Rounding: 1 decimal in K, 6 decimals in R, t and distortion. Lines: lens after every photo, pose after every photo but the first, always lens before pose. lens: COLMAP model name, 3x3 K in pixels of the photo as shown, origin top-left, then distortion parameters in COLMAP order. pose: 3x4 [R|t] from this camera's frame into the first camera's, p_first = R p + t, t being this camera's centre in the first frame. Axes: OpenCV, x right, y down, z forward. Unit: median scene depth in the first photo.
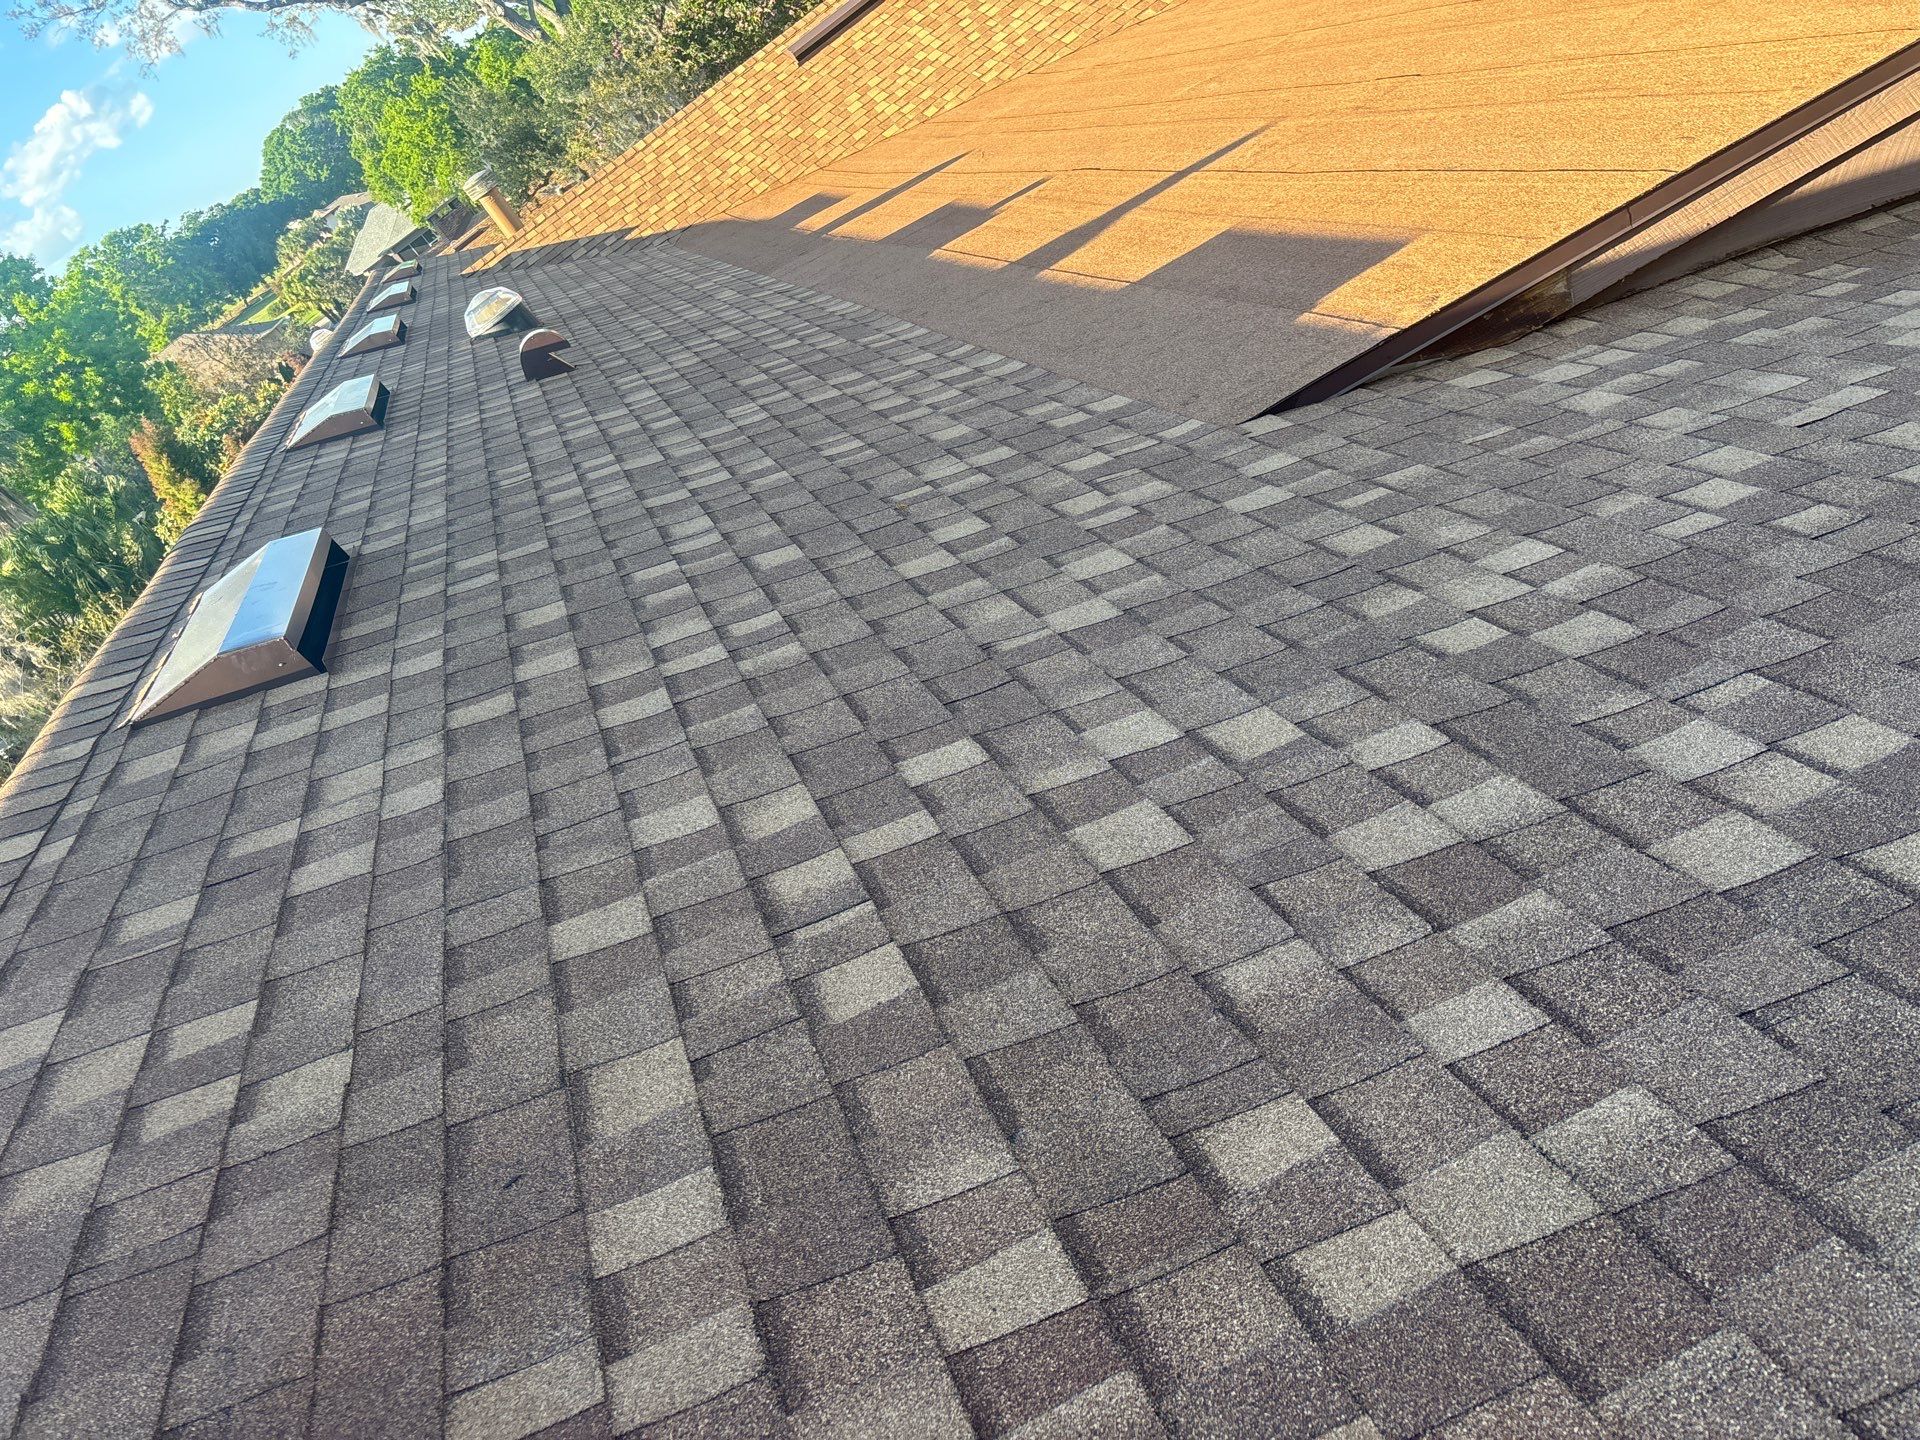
lens RADIAL K [[1360.0, 0, 963.2], [0, 1360.0, 722.6], [0, 0, 1]] dist [0.011581, -0.001560]
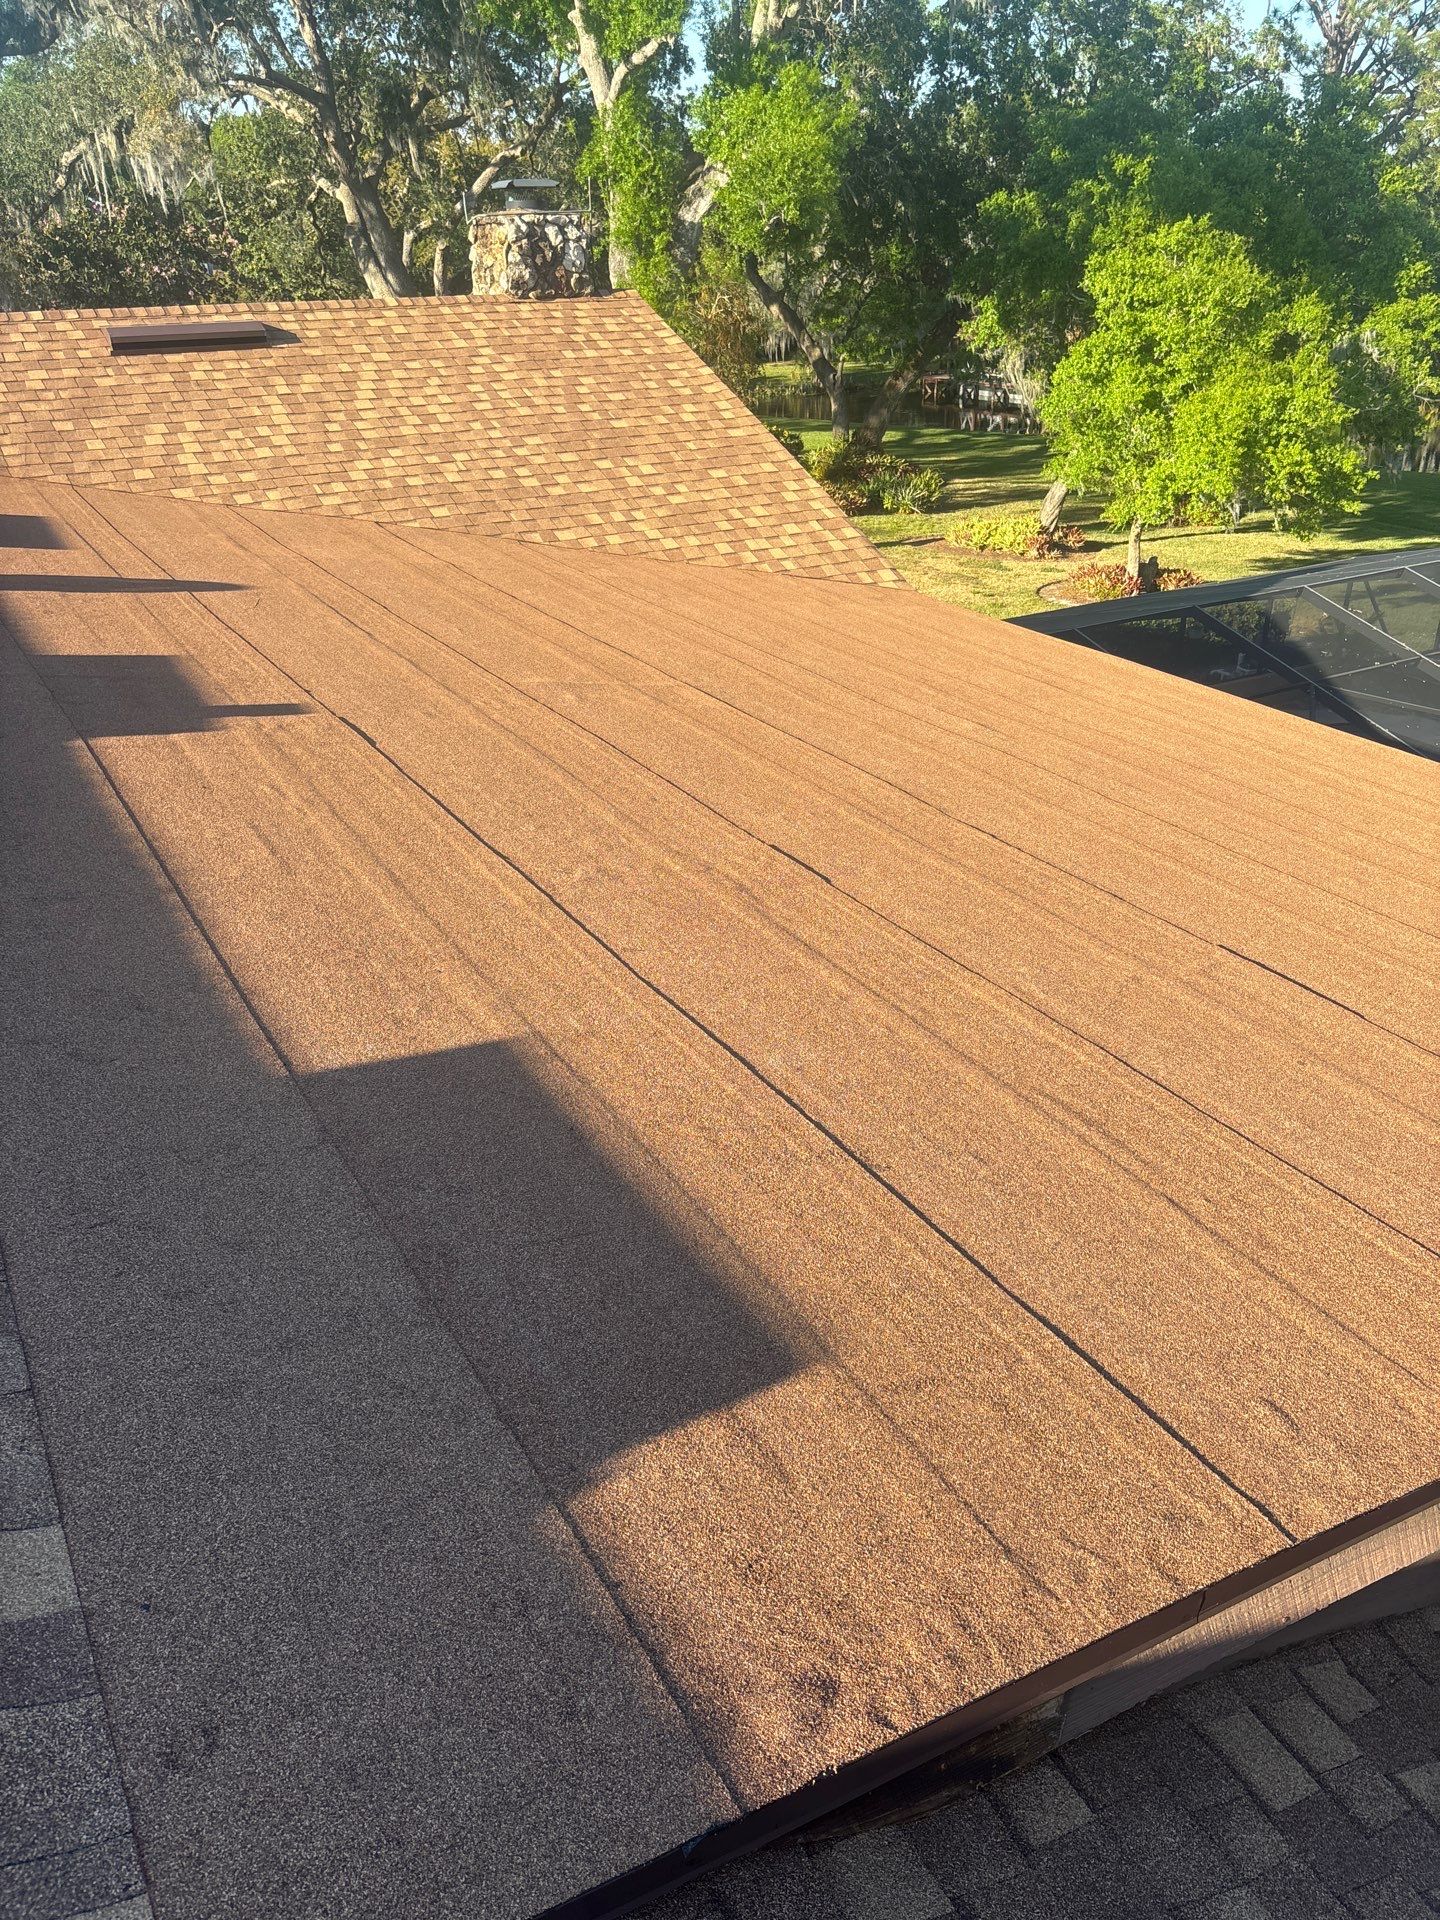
lens RADIAL K [[1360.0, 0, 721.7], [0, 1360.0, 958.4], [0, 0, 1]] dist [0.011581, -0.001560]
pose [[0.841333, 0.393000, 0.371093, 0.019378], [-0.334273, 0.917824, -0.214151, -0.121320], [-0.424759, 0.056126, 0.903565, 0.176883]]
